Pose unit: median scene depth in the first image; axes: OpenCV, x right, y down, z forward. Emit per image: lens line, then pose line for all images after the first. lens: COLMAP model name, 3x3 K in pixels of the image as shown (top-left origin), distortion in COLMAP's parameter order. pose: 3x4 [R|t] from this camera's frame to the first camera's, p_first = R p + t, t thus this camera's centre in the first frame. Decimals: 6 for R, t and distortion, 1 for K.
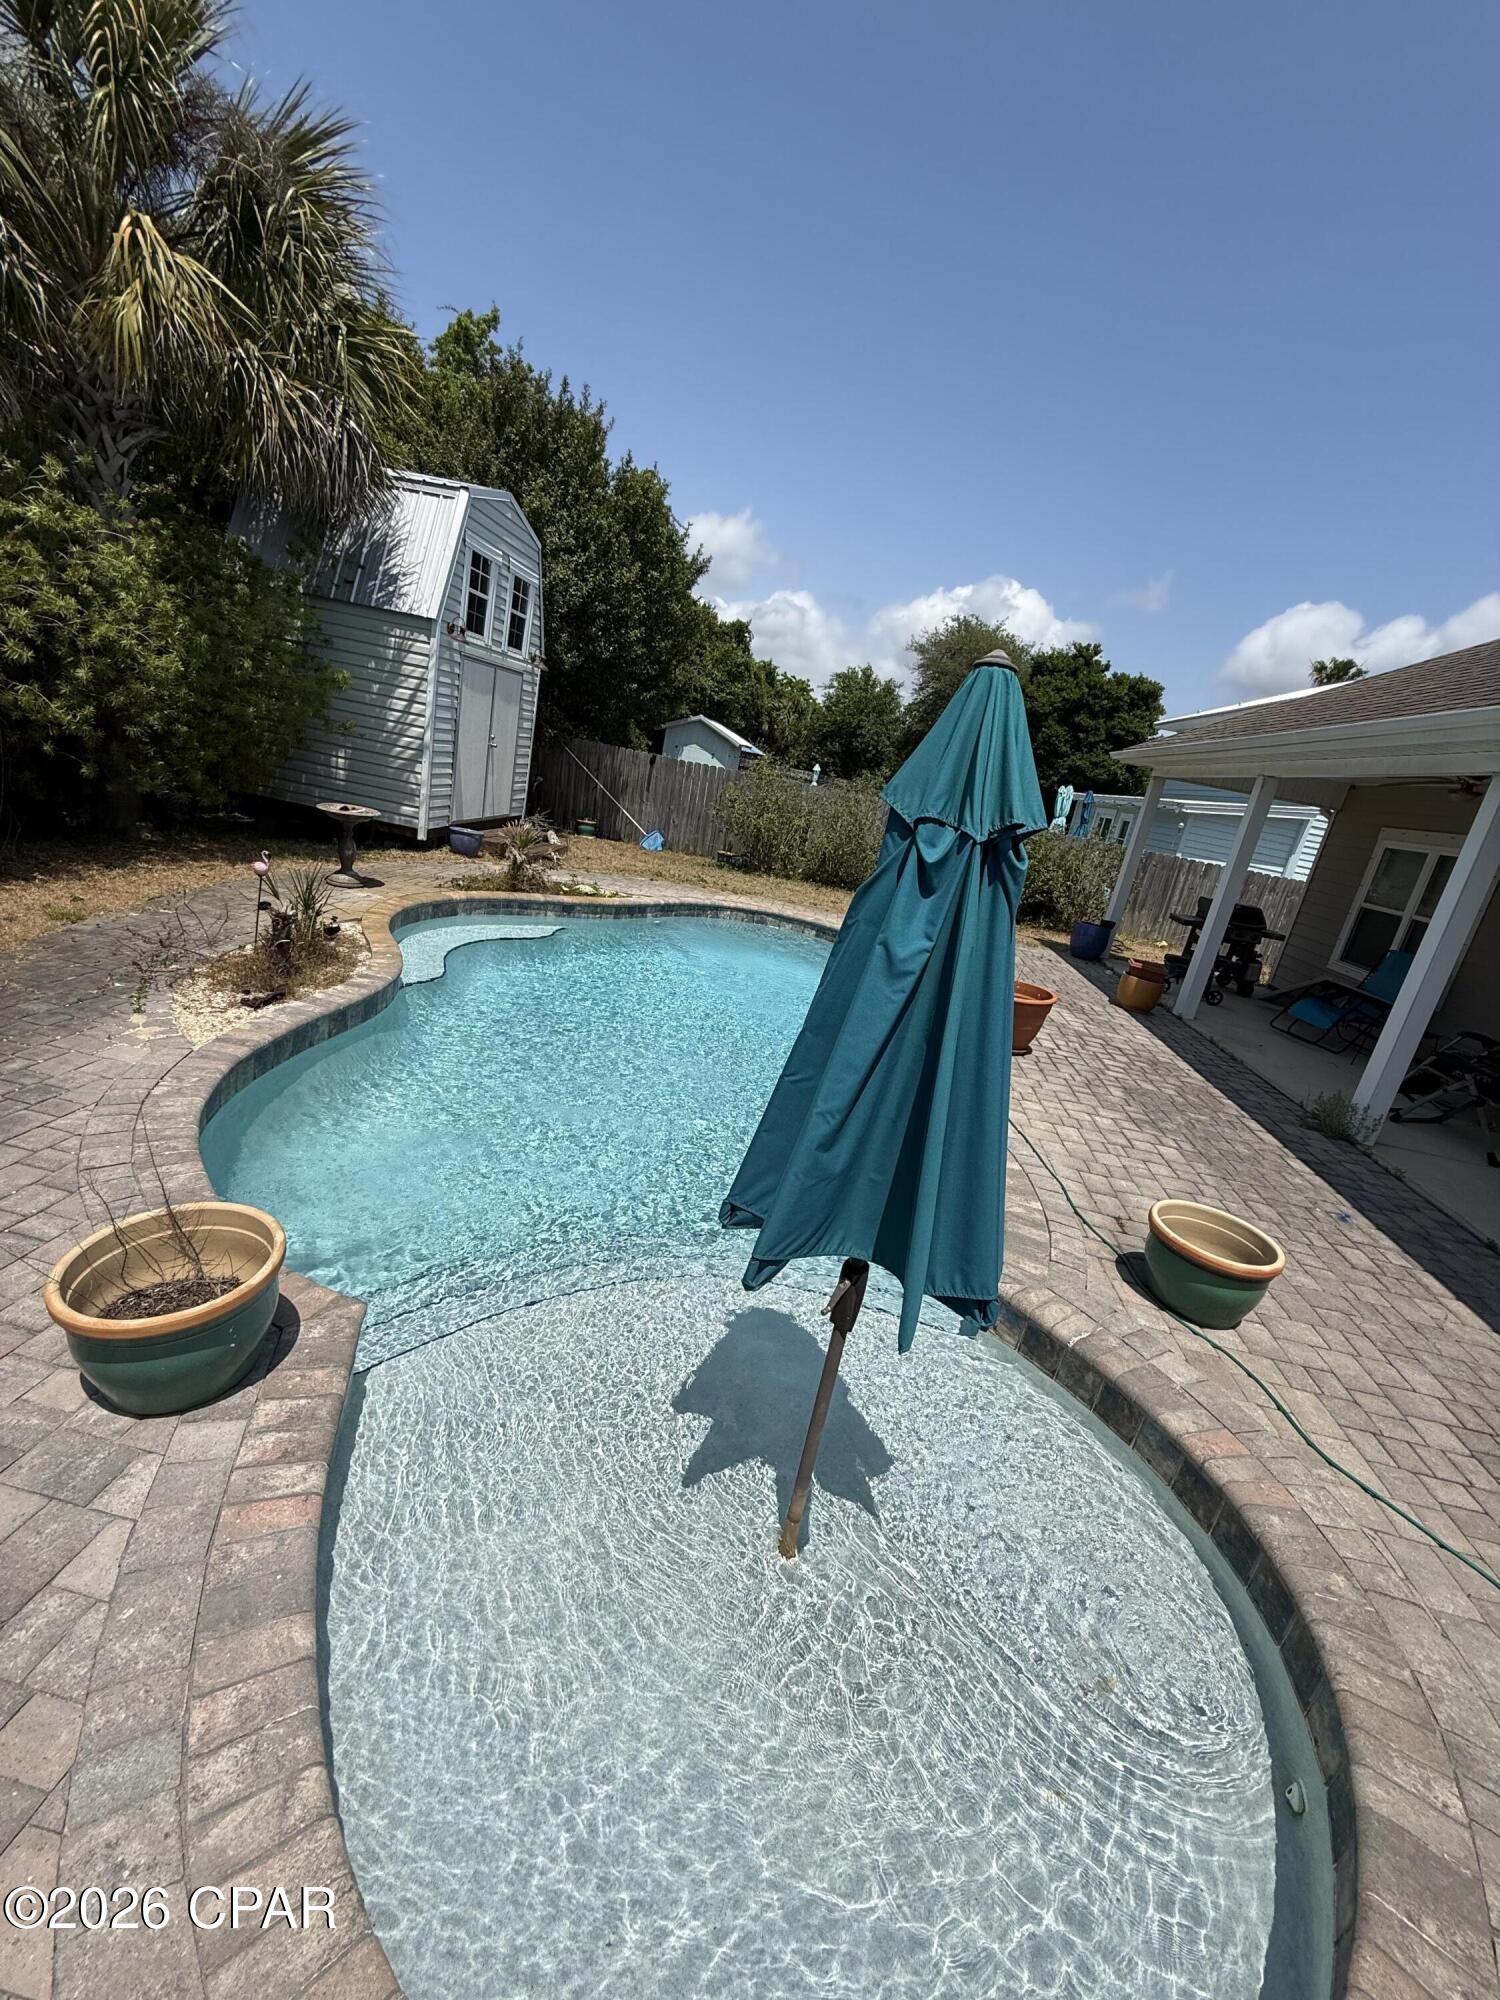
lens RADIAL K [[798.1, 0, 754.1], [0, 798.1, 995.4], [0, 0, 1]] dist [-0.000302, 0.000055]
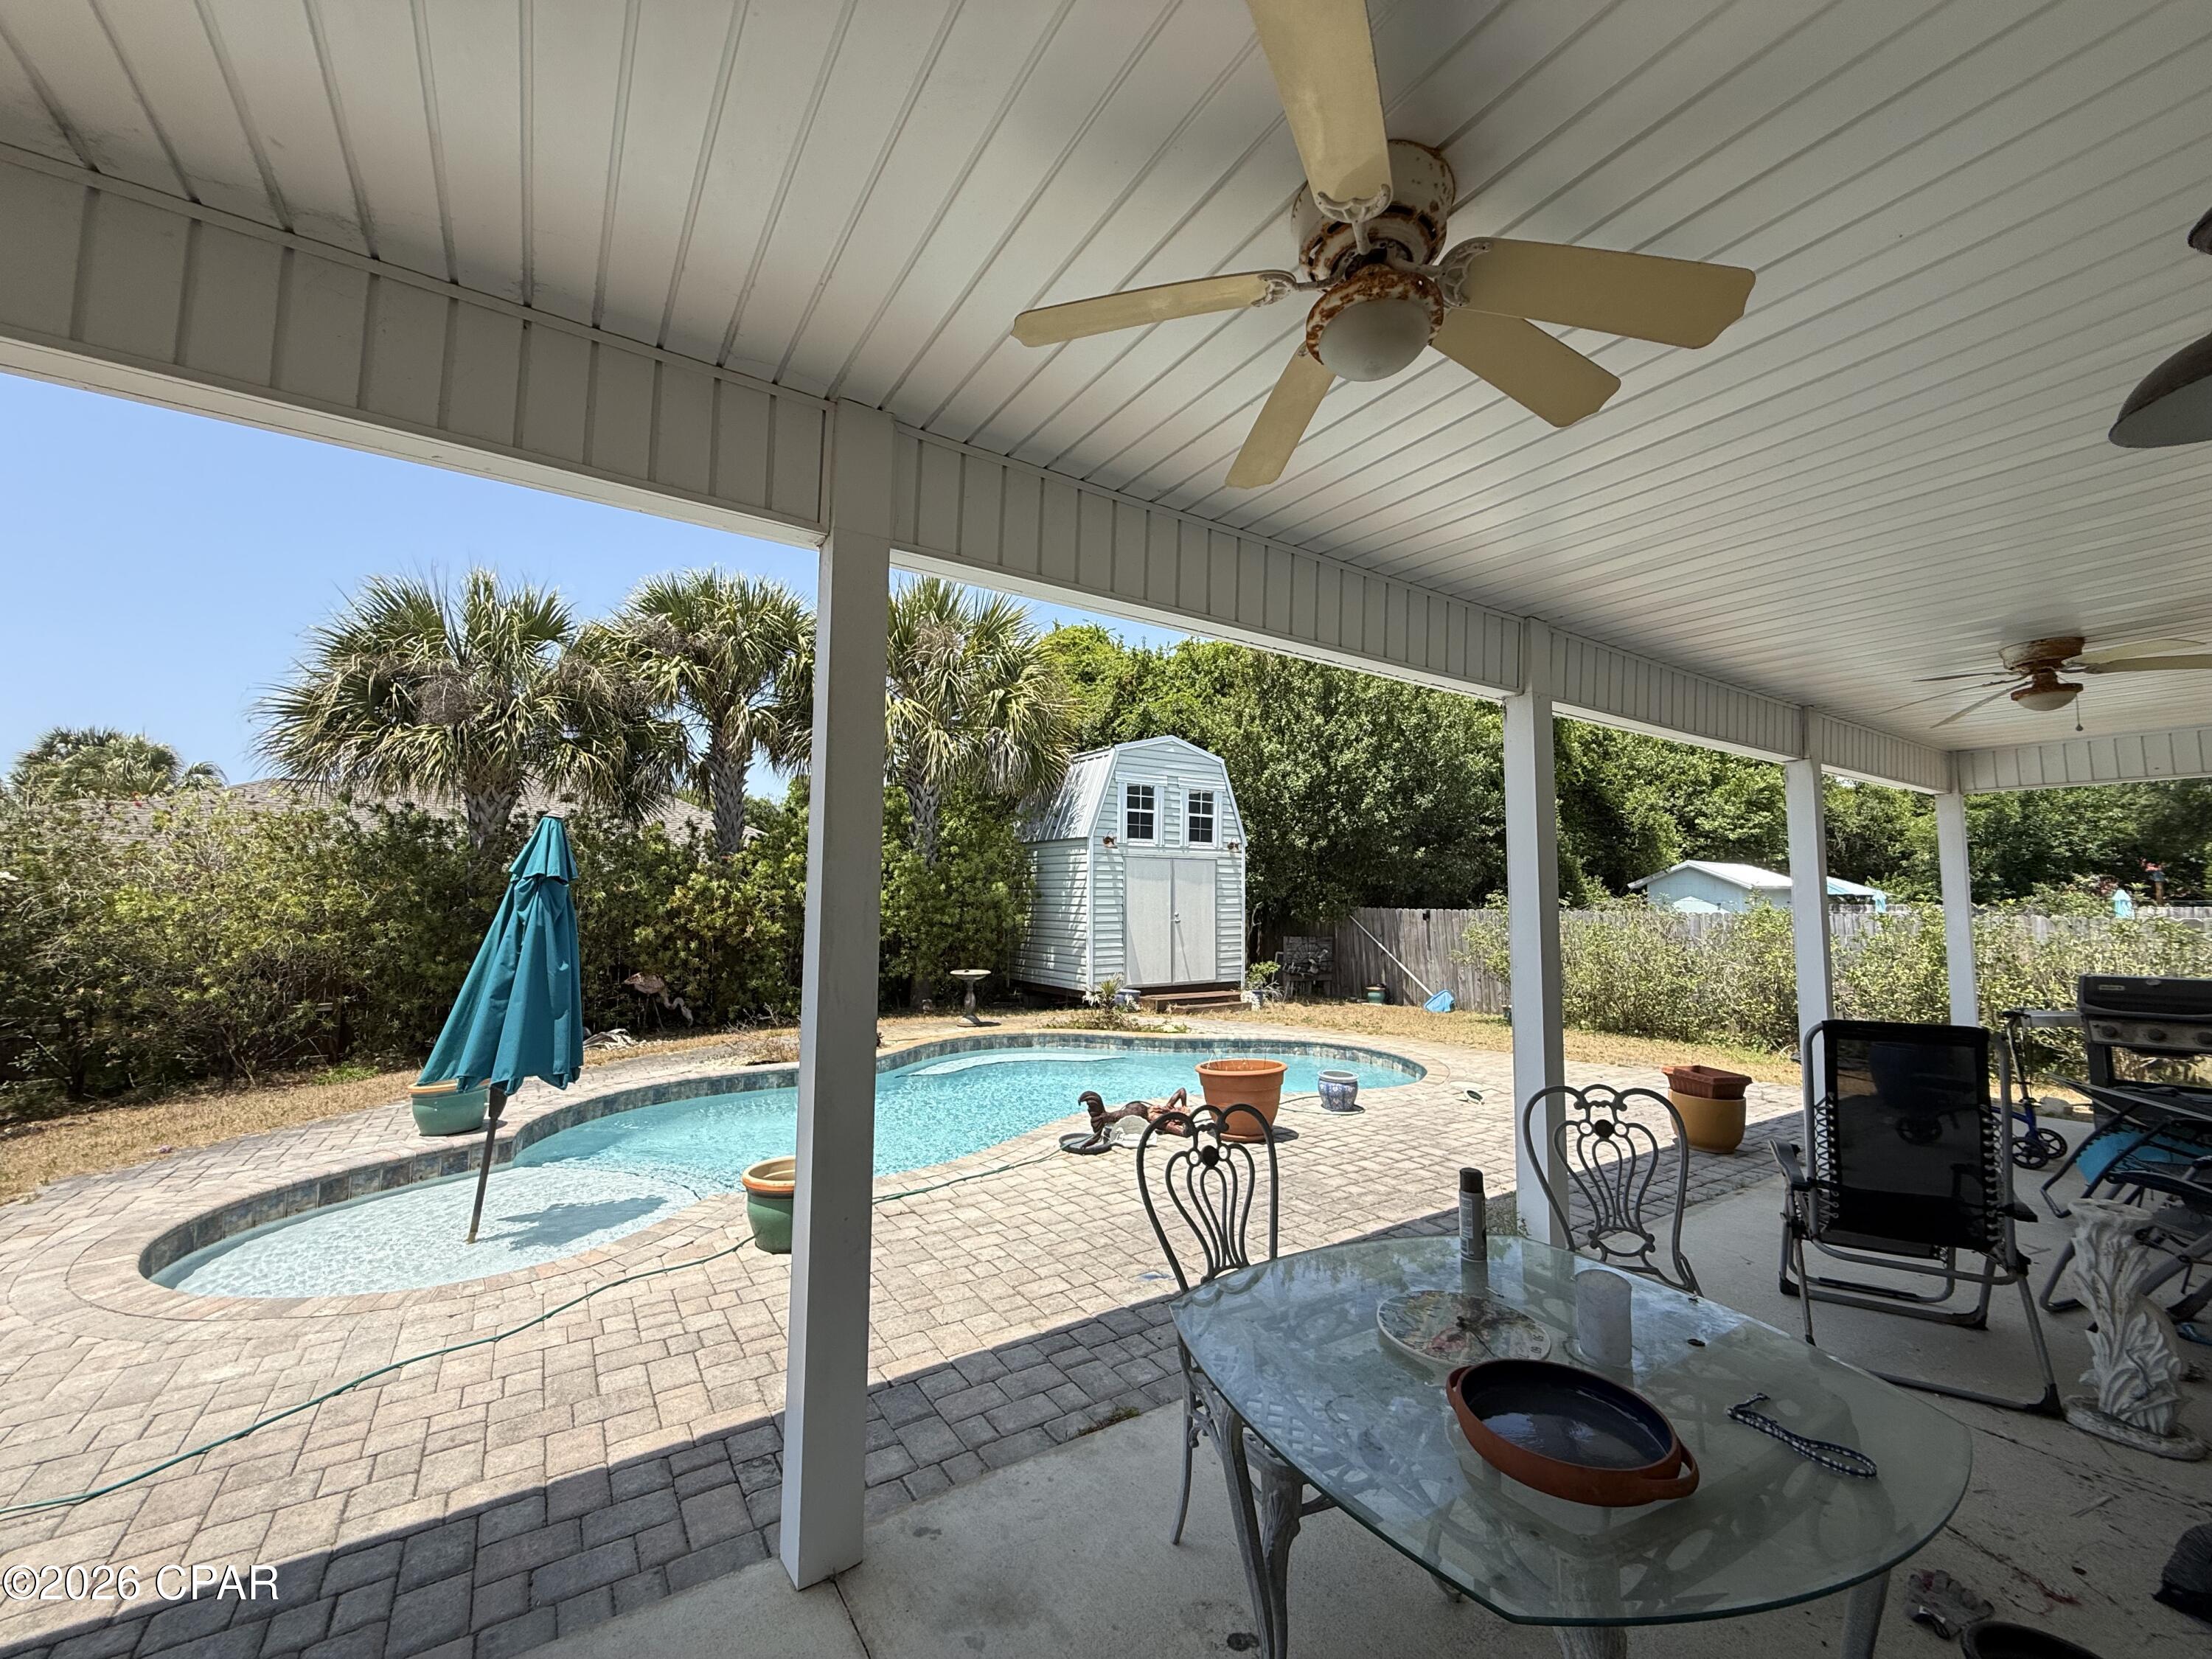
lens RADIAL K [[880.9, 0, 1099.4], [0, 880.9, 828.2], [0, 0, 1]] dist [-0.000979, 0.000096]
pose [[0.639587, -0.239986, -0.730298, 0.686328], [-0.108784, 0.912203, -0.395034, 0.106648], [0.760982, 0.332103, 0.557327, 0.154534]]
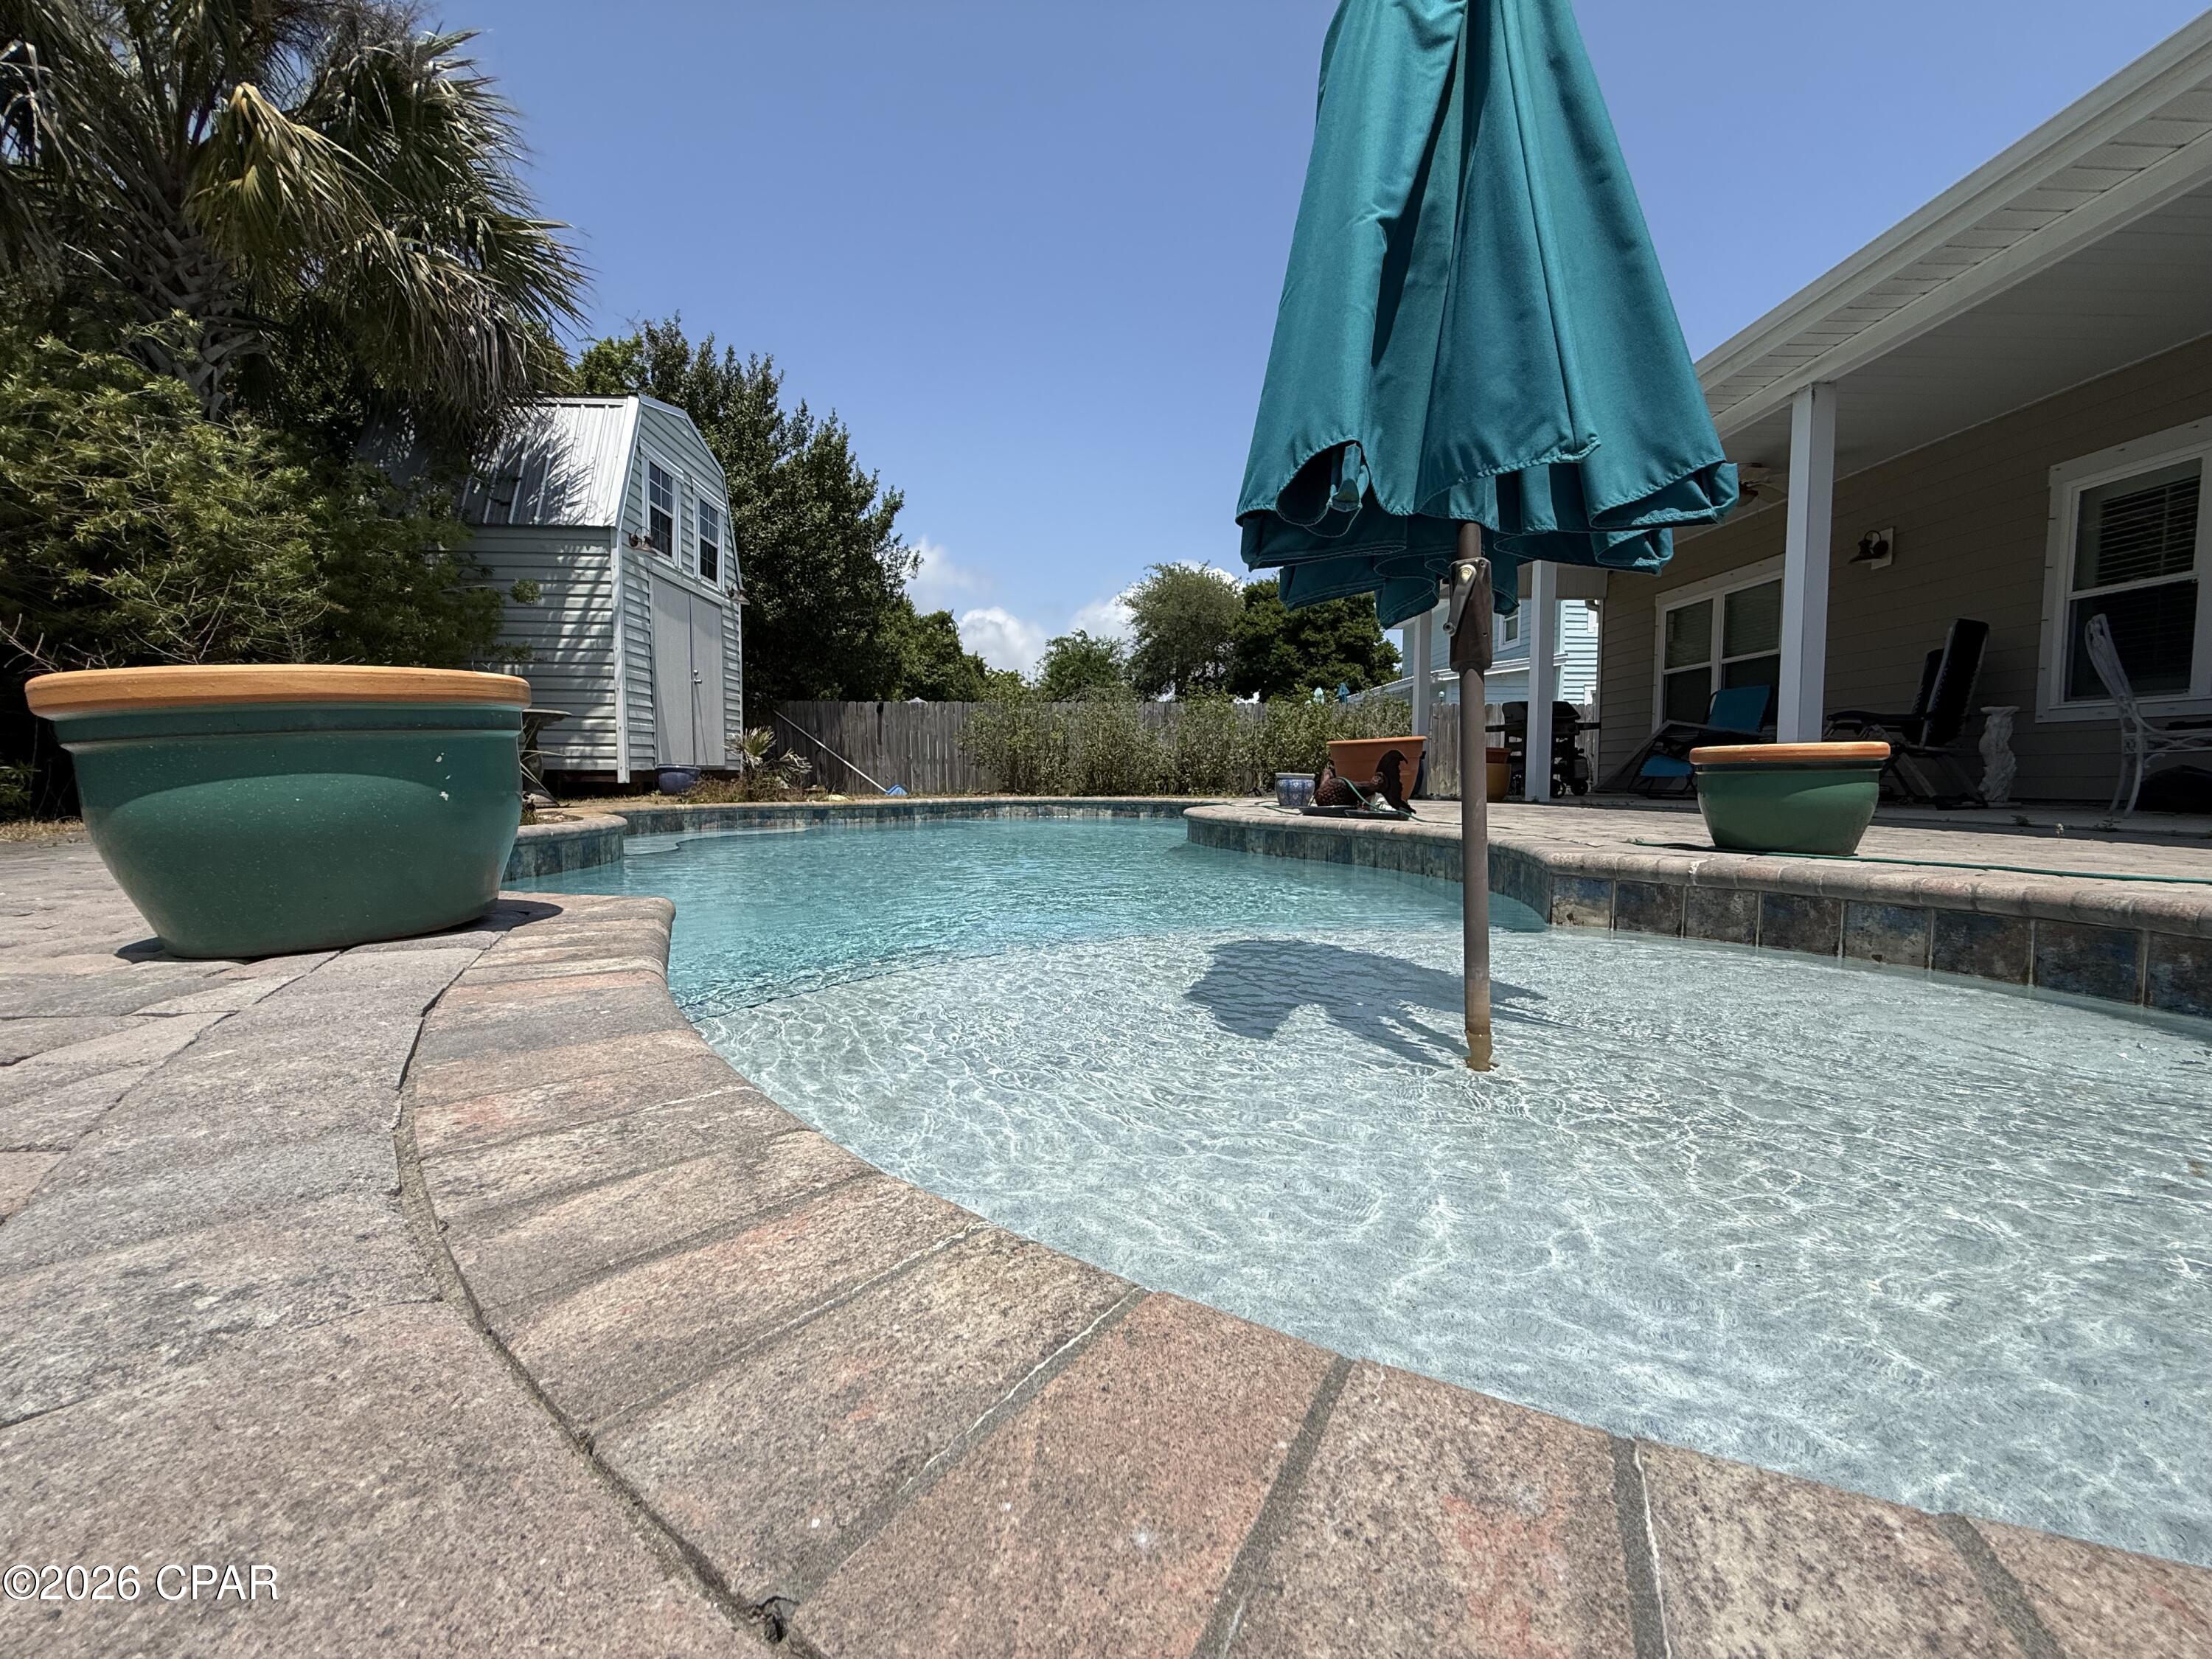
lens RADIAL K [[882.7, 0, 1106.0], [0, 882.7, 829.5], [0, 0, 1]] dist [-0.000302, 0.000055]
pose [[0.972450, -0.190430, 0.134450, -0.067197], [0.214757, 0.956179, -0.199000, 0.141406], [-0.090662, 0.222392, 0.970733, 0.086768]]
